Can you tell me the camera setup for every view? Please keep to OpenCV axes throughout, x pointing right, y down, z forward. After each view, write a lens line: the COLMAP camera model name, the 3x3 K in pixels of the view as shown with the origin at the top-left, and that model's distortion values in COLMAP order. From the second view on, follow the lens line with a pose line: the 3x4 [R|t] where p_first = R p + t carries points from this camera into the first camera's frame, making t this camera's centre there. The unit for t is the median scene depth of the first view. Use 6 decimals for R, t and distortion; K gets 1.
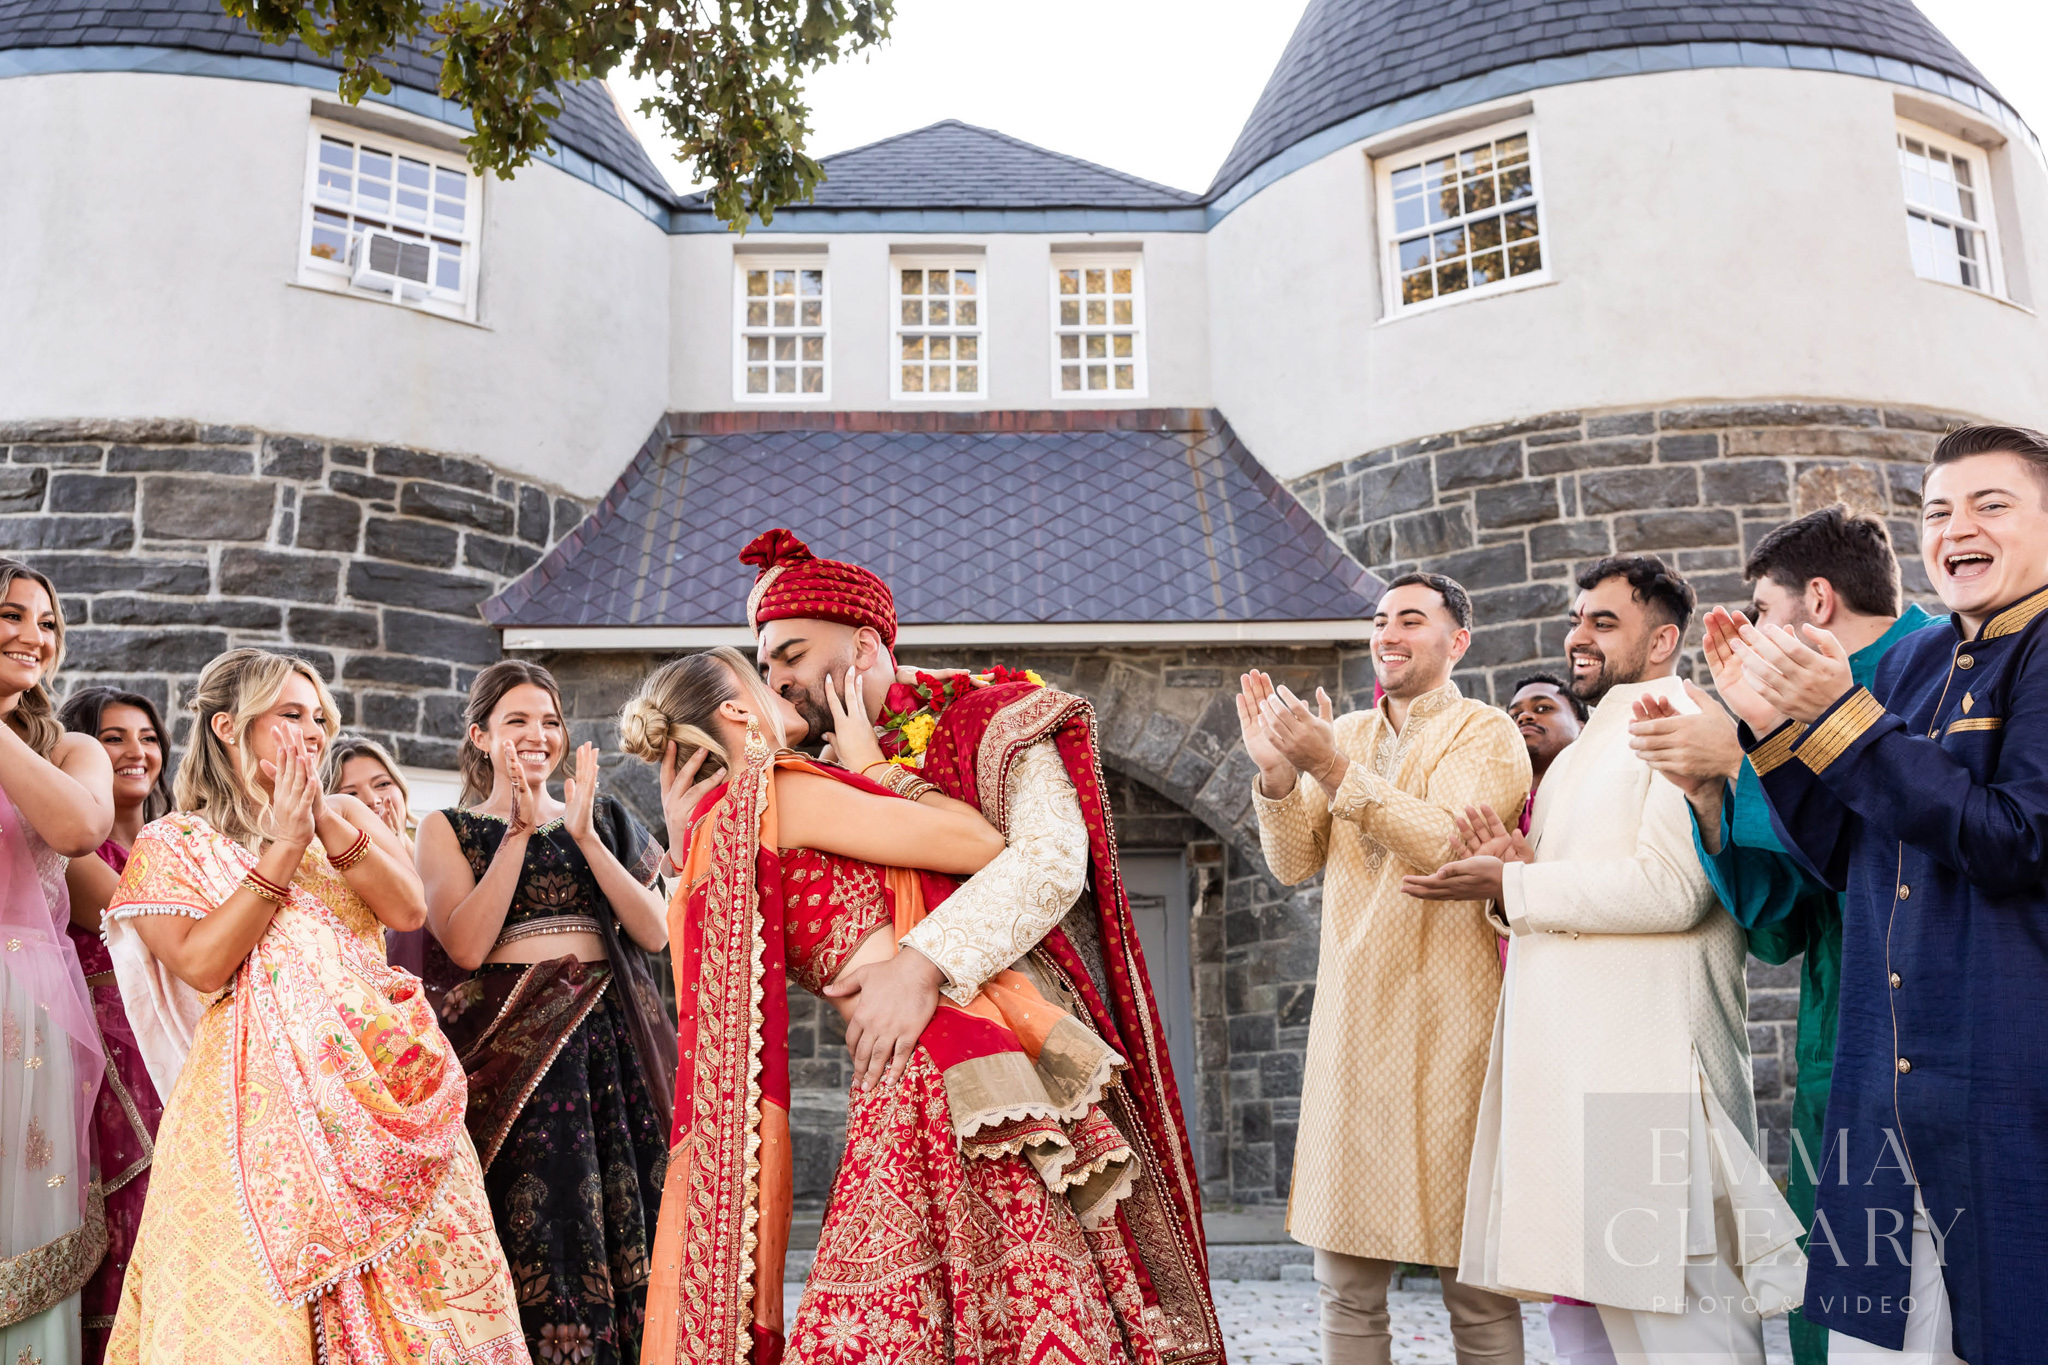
lens RADIAL K [[1939.6, 0, 1024.8], [0, 1939.6, 689.5], [0, 0, 1]] dist [0.006557, -0.000744]
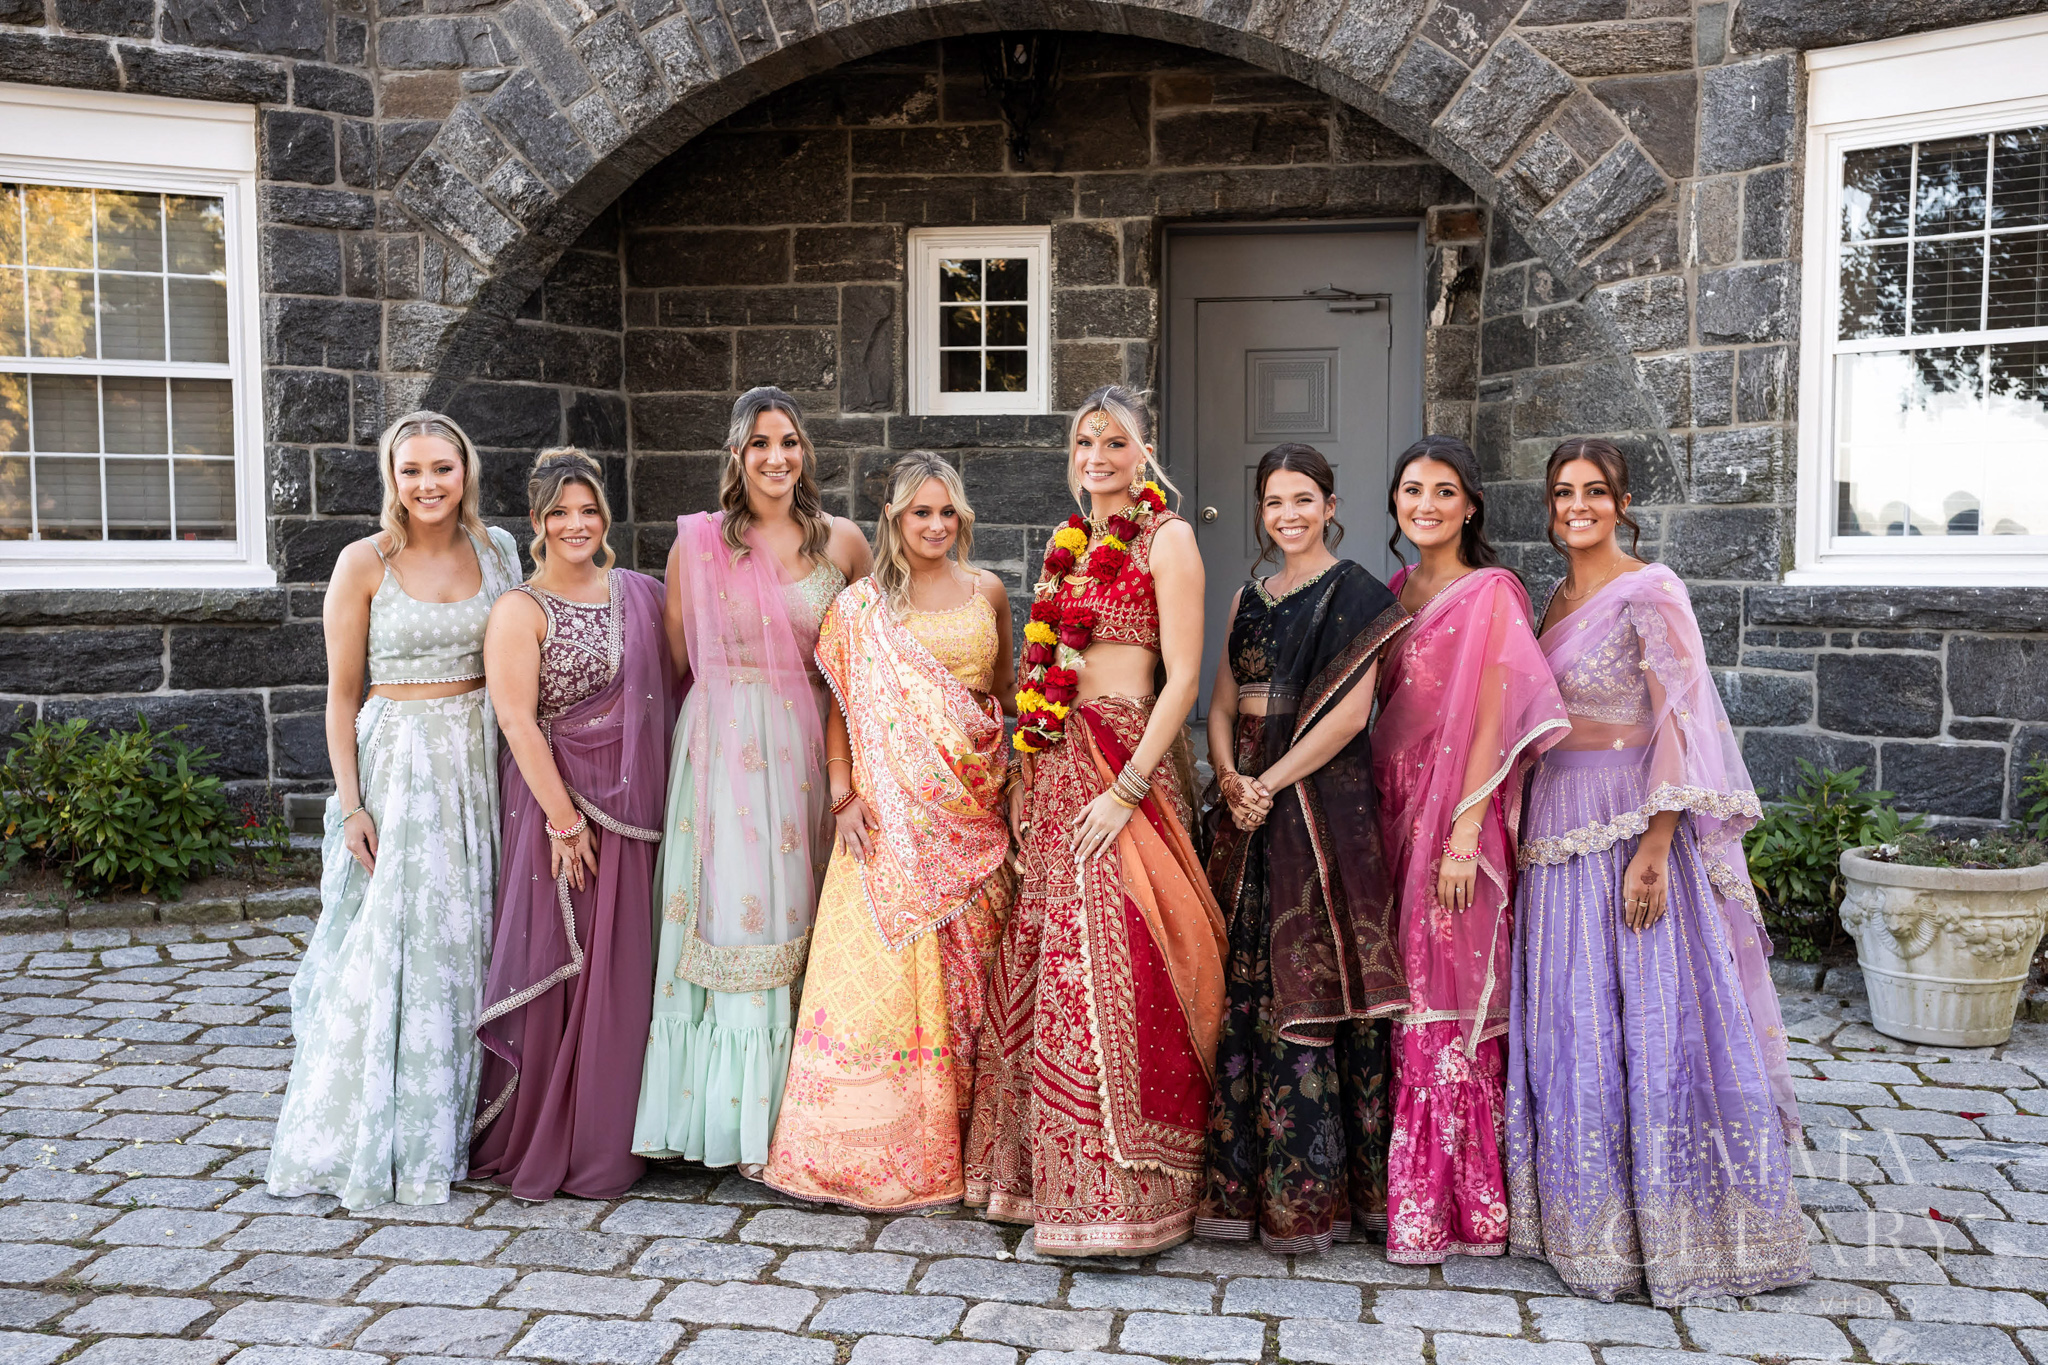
lens RADIAL K [[1958.5, 0, 1022.5], [0, 1958.5, 687.3], [0, 0, 1]] dist [0.005742, 0.001757]
pose [[0.987973, 0.023342, -0.152855, 0.059618], [0.023828, 0.953749, 0.299659, 0.036943], [0.152779, -0.299697, 0.941722, 0.365774]]
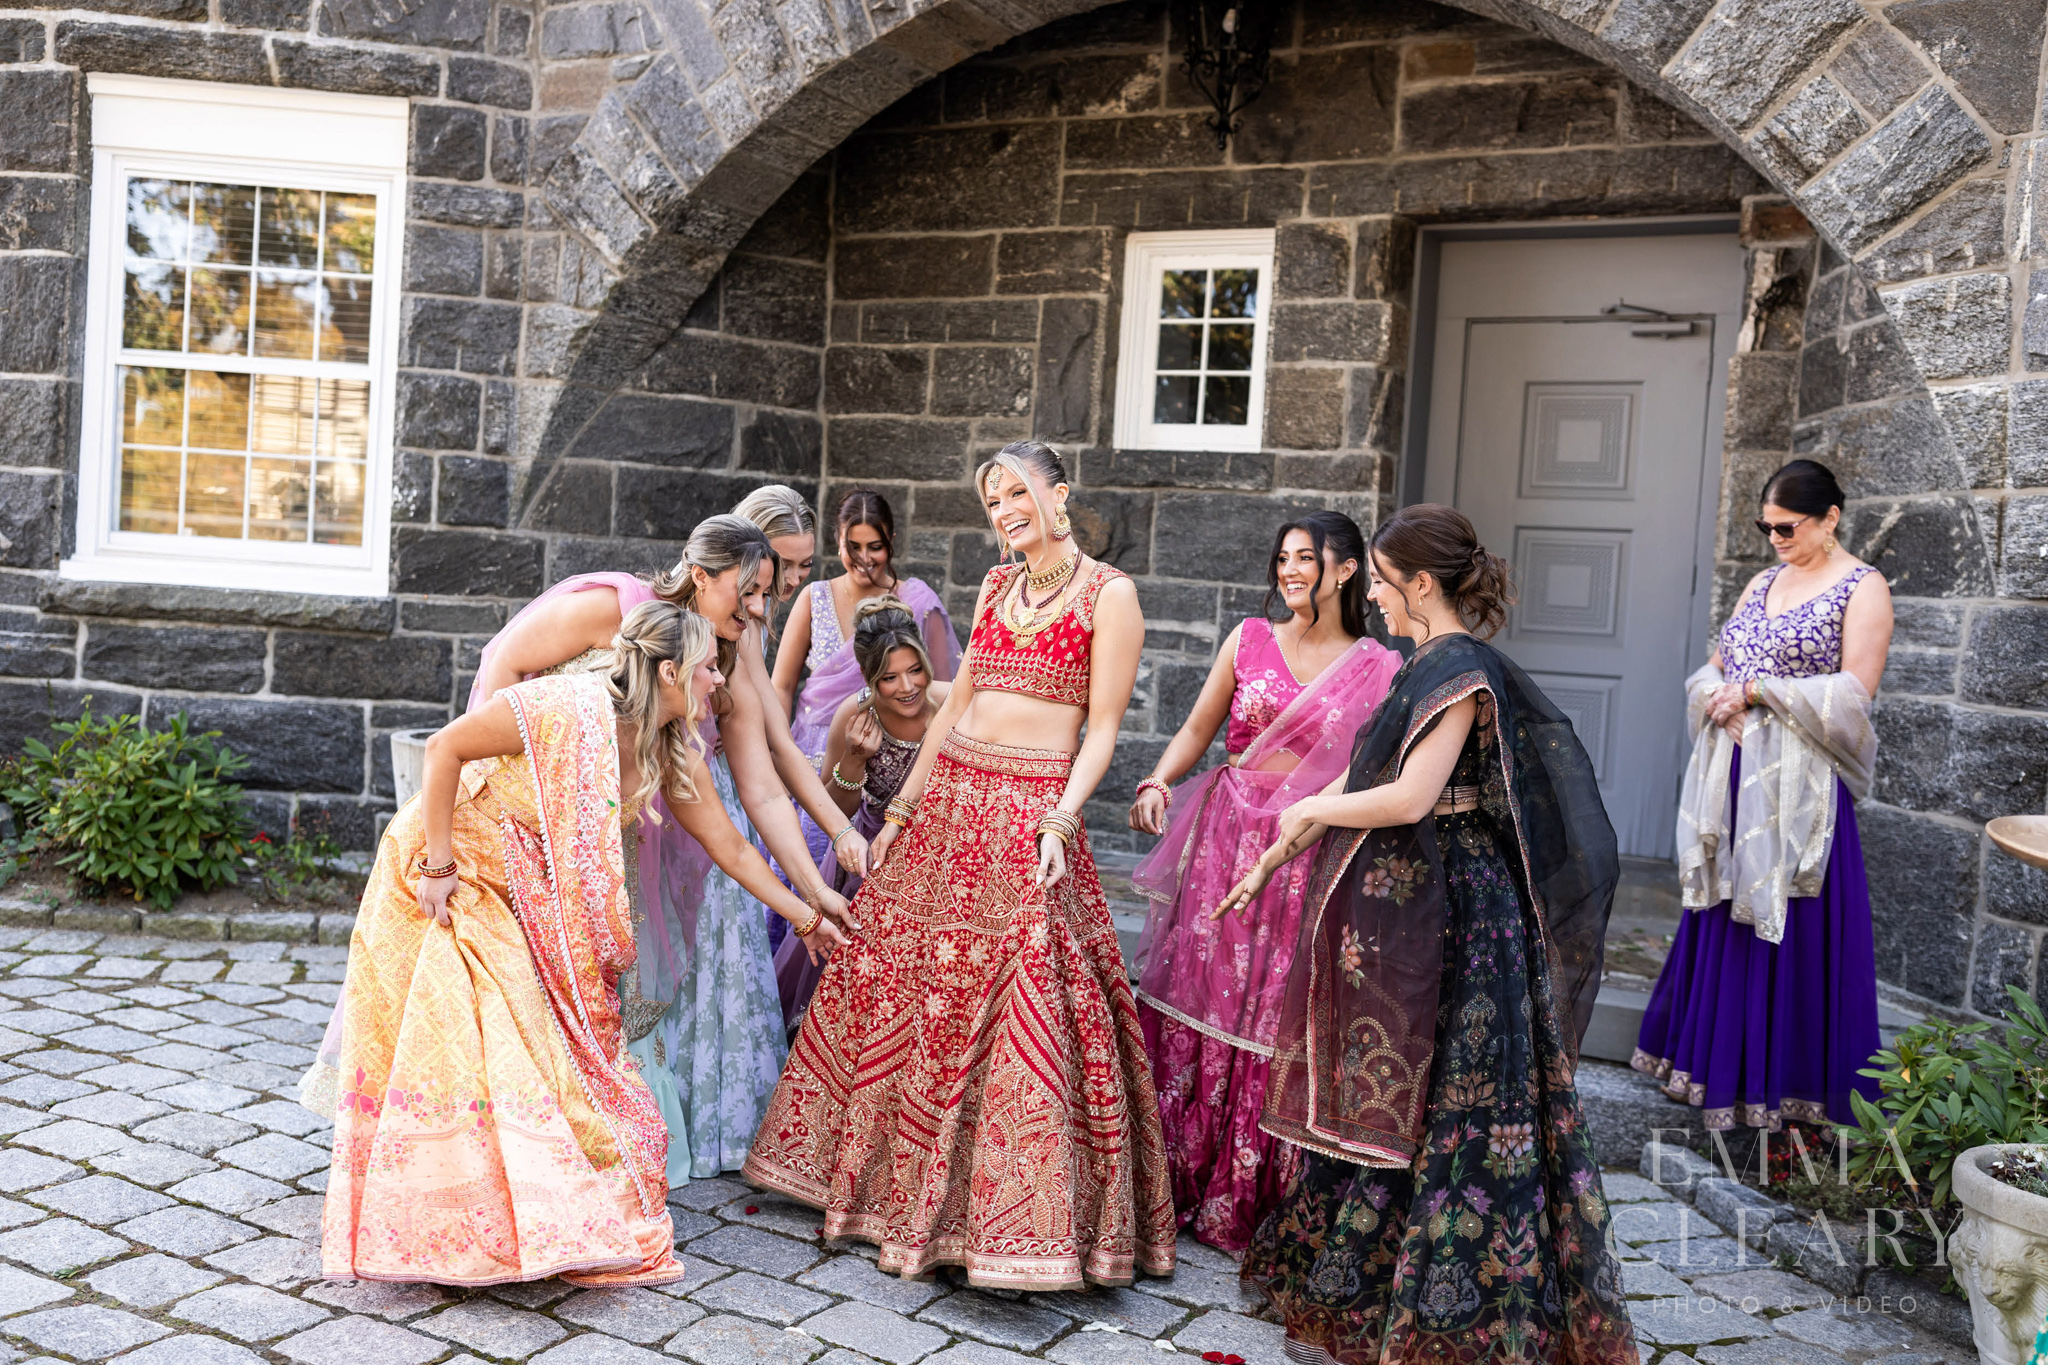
lens RADIAL K [[1939.6, 0, 1024.8], [0, 1939.6, 689.5], [0, 0, 1]] dist [0.006557, -0.000744]
pose [[0.867226, 0.092505, -0.489247, 0.189755], [0.041806, 0.965593, 0.256674, 0.070810], [0.496157, -0.243048, 0.833520, 0.520911]]
